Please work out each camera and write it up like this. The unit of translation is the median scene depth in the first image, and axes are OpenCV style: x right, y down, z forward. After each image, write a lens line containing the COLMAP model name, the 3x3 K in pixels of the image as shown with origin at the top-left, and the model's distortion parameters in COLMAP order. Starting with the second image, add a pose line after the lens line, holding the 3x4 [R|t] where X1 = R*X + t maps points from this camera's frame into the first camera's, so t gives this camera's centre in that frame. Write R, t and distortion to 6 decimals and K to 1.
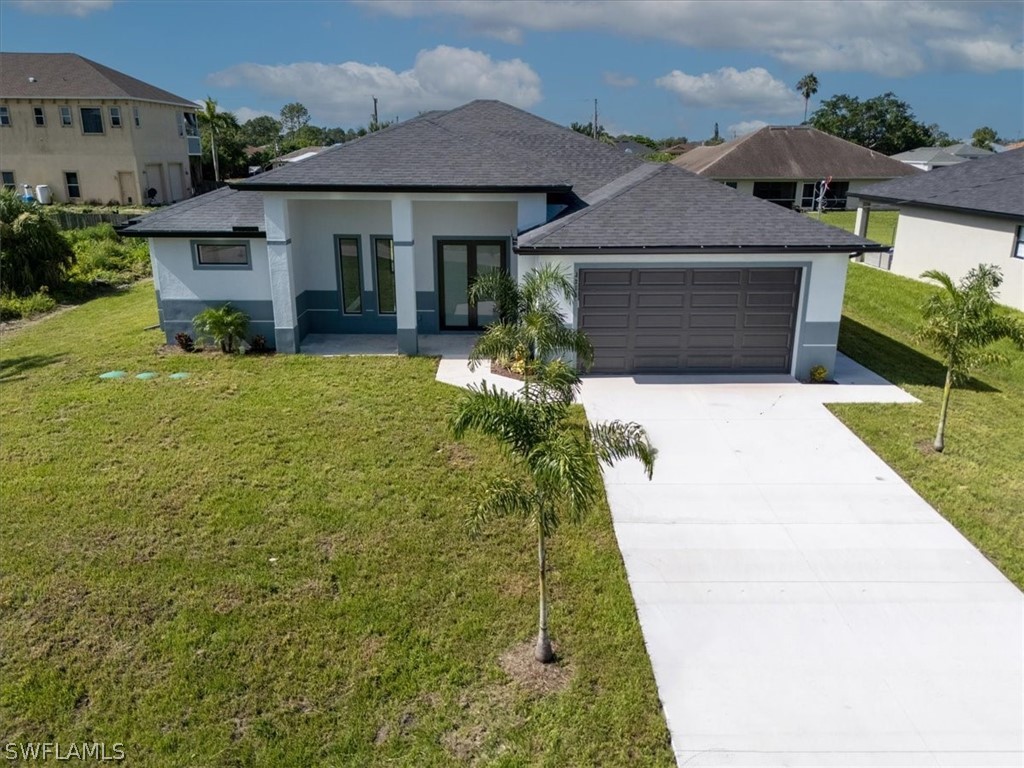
lens RADIAL K [[784.0, 0, 511.9], [0, 784.0, 387.5], [0, 0, 1]] dist [0.074035, -0.082461]
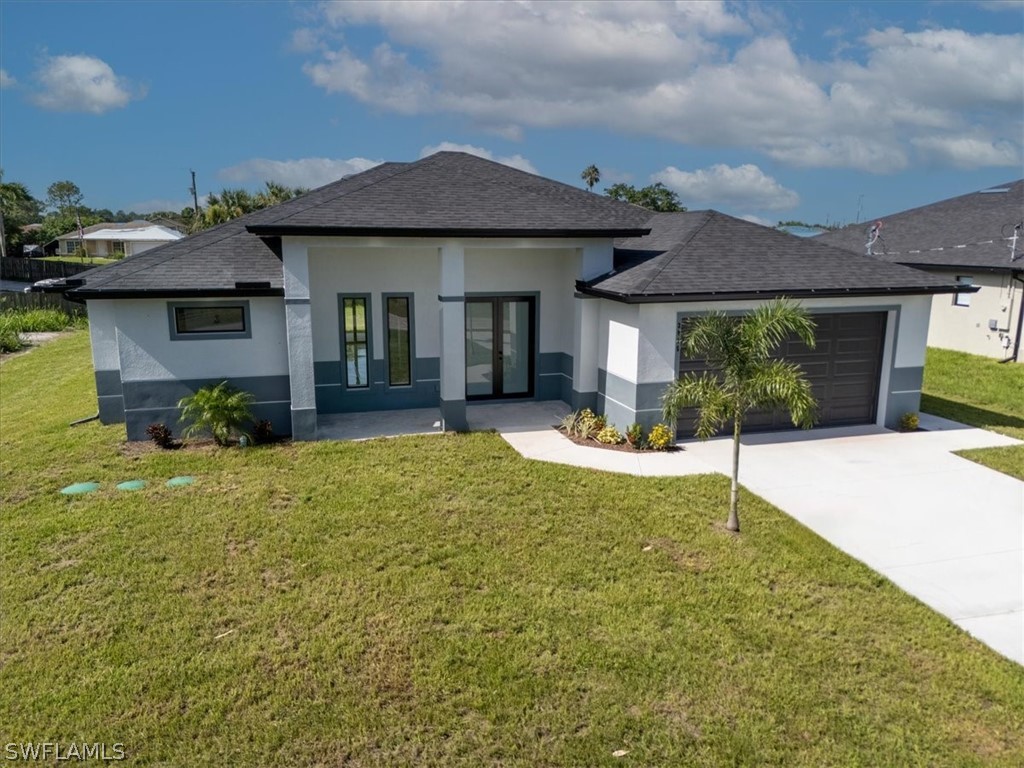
lens RADIAL K [[755.7, 0, 512.6], [0, 755.7, 384.7], [0, 0, 1]] dist [0.073756, -0.078291]
pose [[0.961641, -0.052508, 0.269240, -0.294139], [0.078234, 0.993243, -0.085722, -0.017946], [-0.262920, 0.103498, 0.959250, 0.217695]]
